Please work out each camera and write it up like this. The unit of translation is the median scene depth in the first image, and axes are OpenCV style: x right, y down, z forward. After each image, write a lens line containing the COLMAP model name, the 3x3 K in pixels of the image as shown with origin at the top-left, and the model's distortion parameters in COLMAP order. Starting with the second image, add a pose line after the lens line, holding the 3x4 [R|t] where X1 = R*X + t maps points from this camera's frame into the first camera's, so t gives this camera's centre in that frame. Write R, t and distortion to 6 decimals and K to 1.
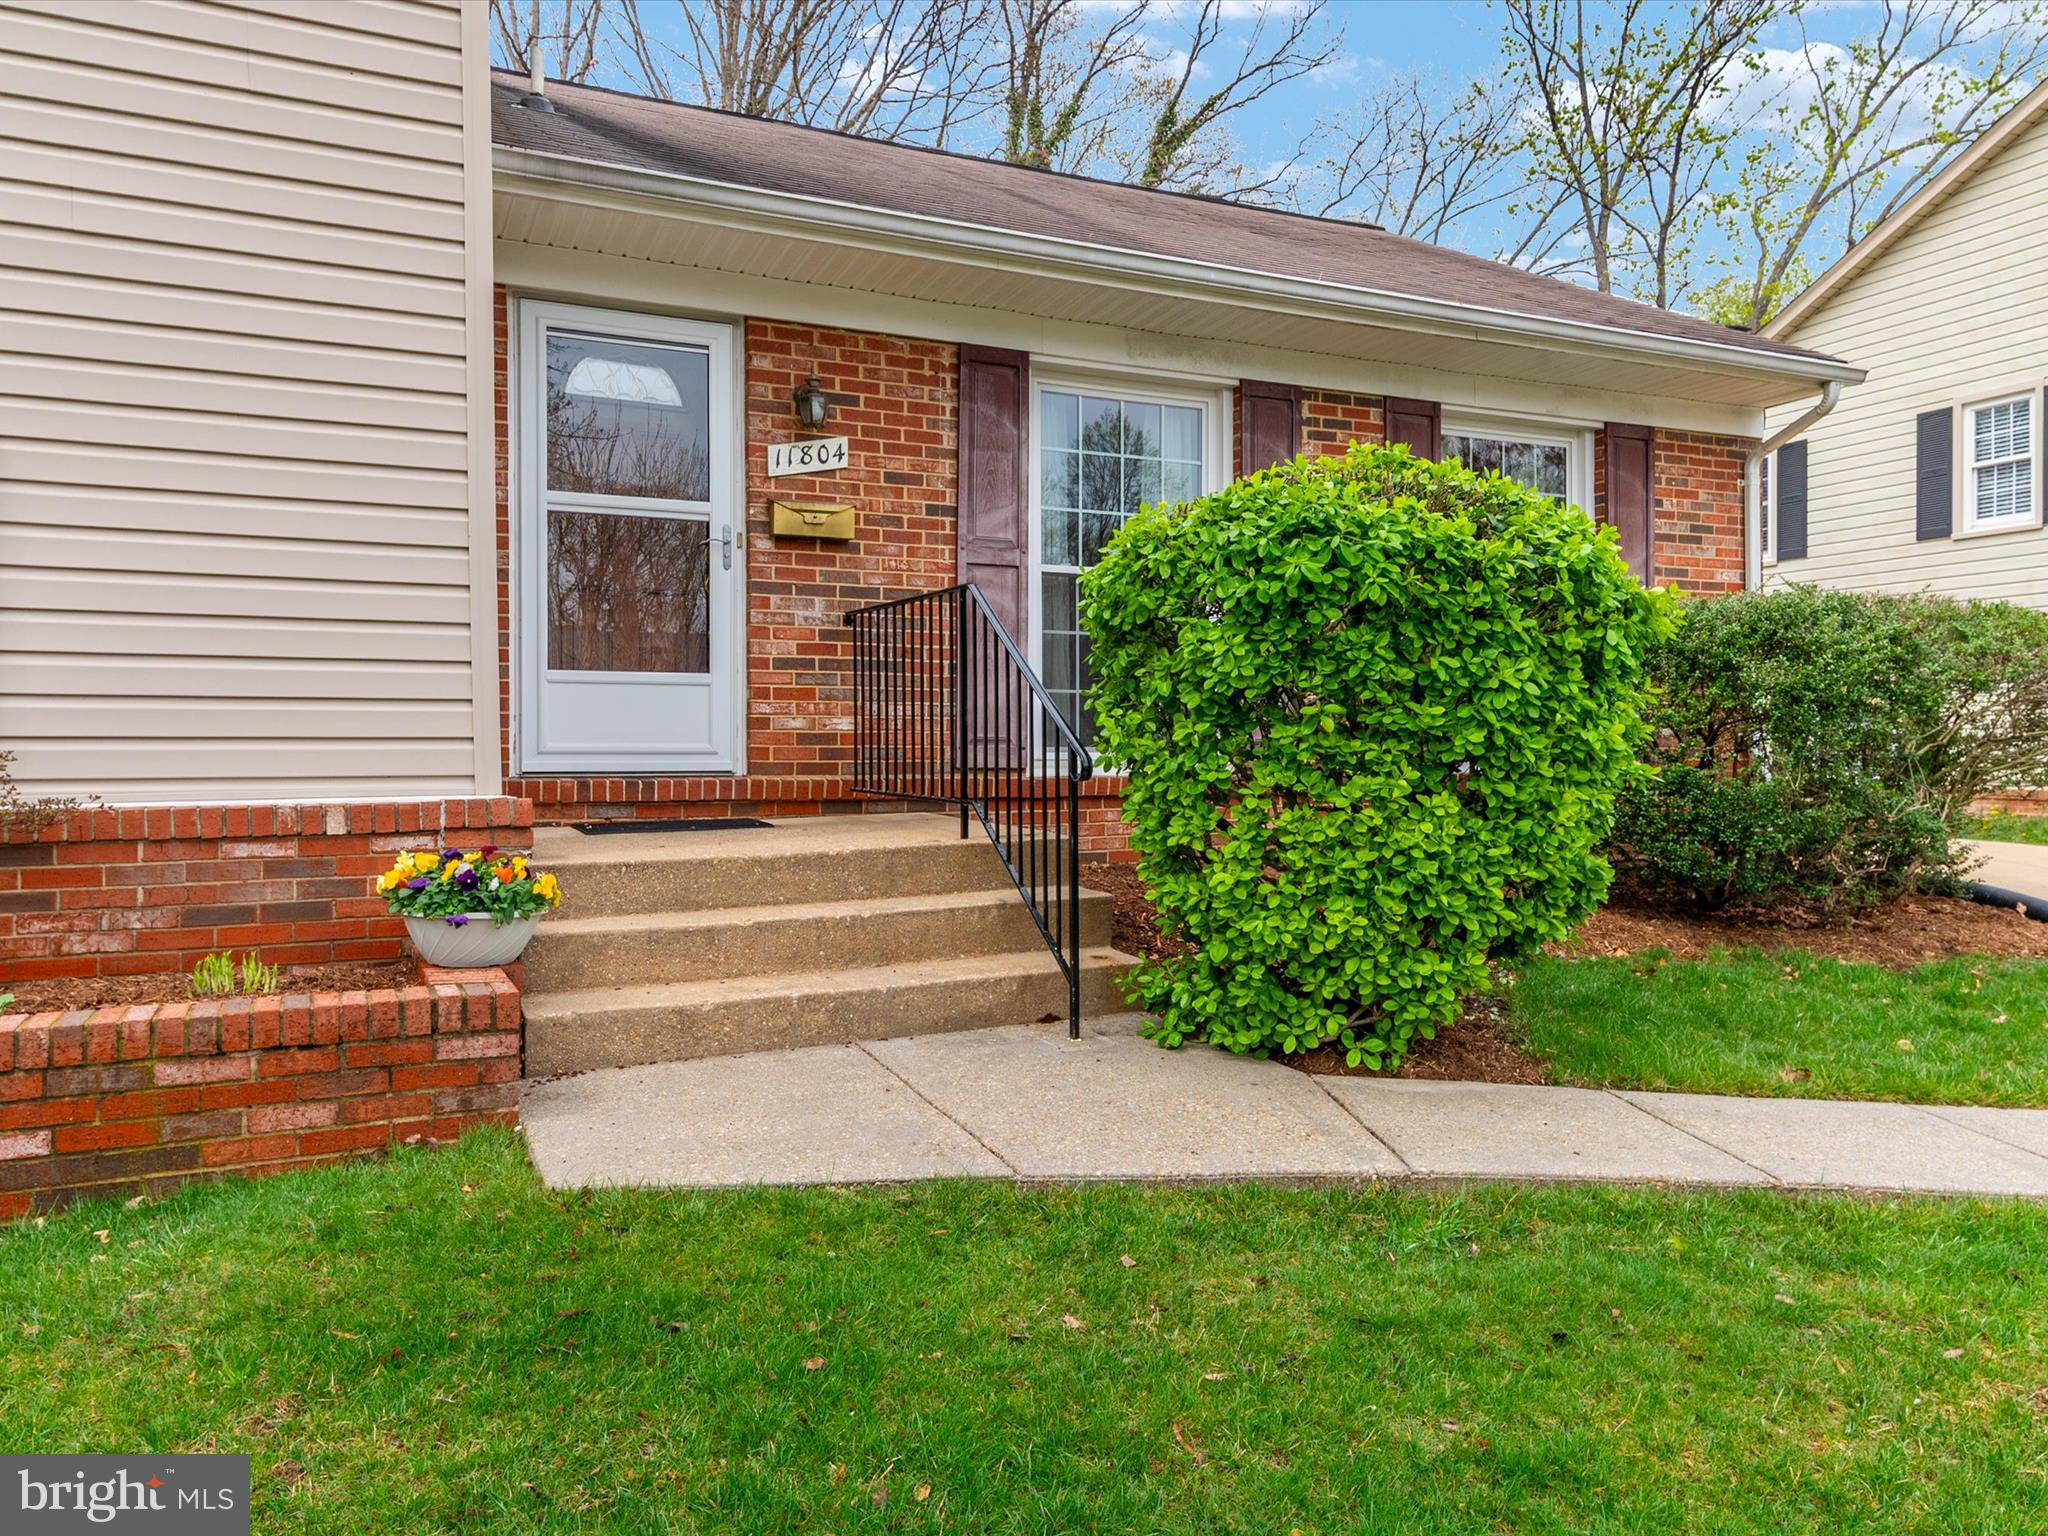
lens RADIAL K [[1481.2, 0, 1032.7], [0, 1481.2, 735.9], [0, 0, 1]] dist [0.043936, 0.000157]
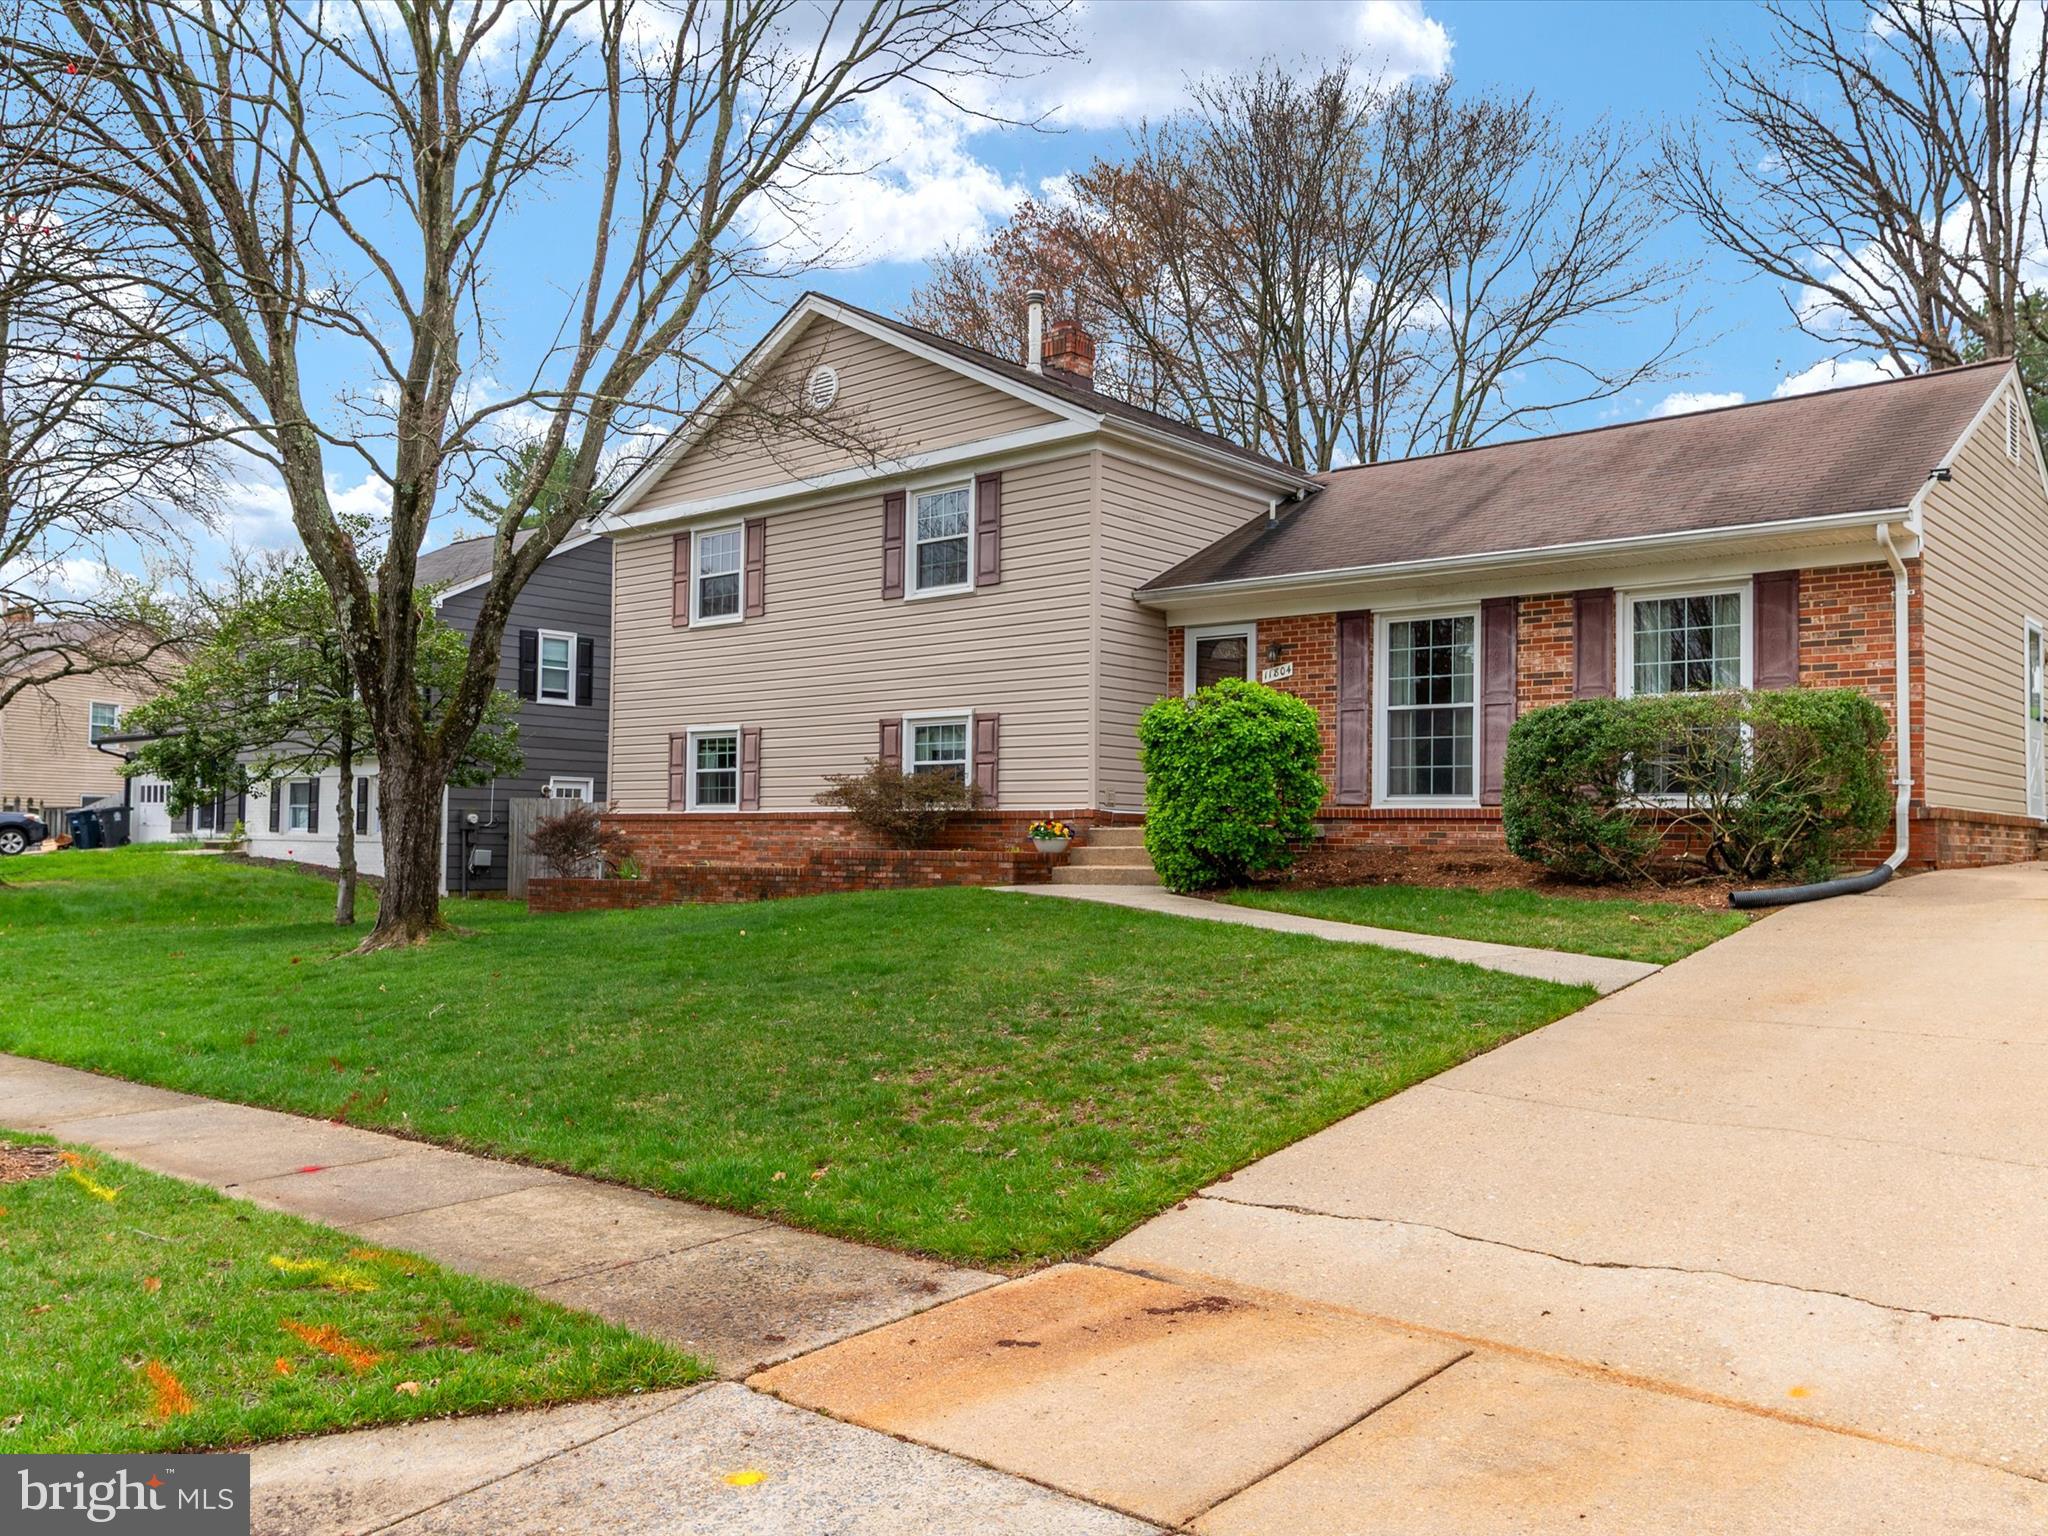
lens RADIAL K [[1632.0, 0, 1024.0], [0, 1632.0, 768.0], [0, 0, 1]] dist [0.114120, 0.001104]
pose [[0.425777, -0.033518, -0.904207, 2.051283], [-0.003028, 0.999255, -0.038467, 0.066209], [0.904823, 0.019116, 0.425358, -0.480294]]
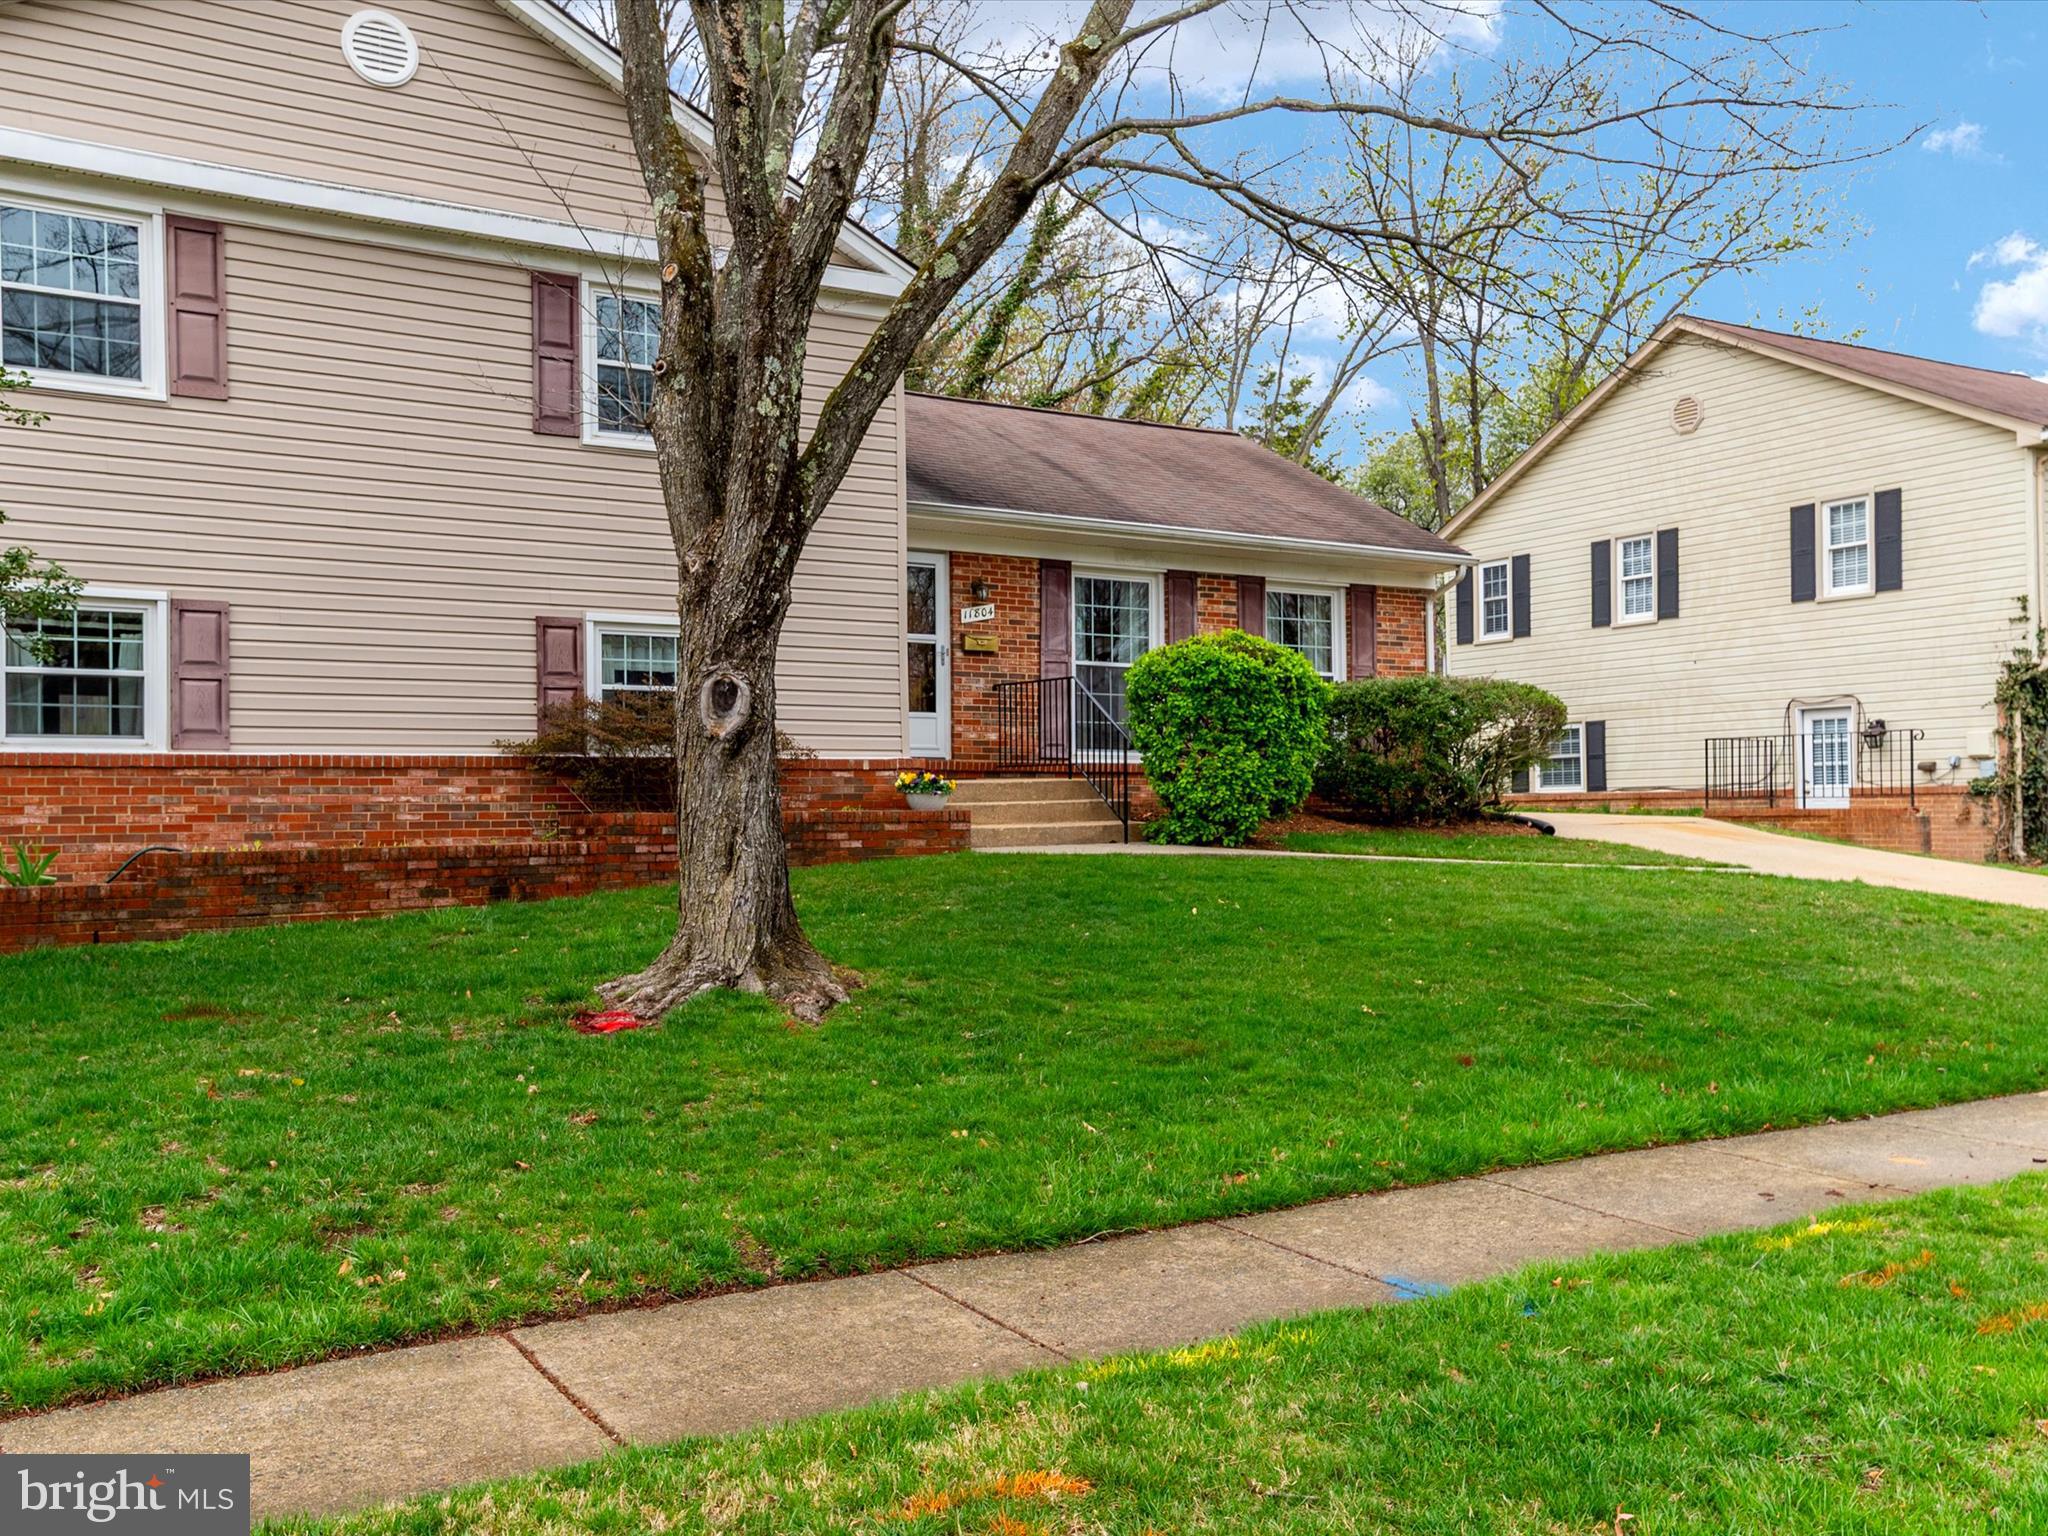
lens RADIAL K [[1802.3, 0, 1024.0], [0, 1802.3, 768.0], [0, 0, 1]] dist [0.105171, 0.001634]
pose [[0.994355, -0.002245, 0.106082, -0.367786], [0.003975, 0.999863, -0.016090, 0.082221], [-0.106032, 0.016421, 0.994227, -1.651621]]
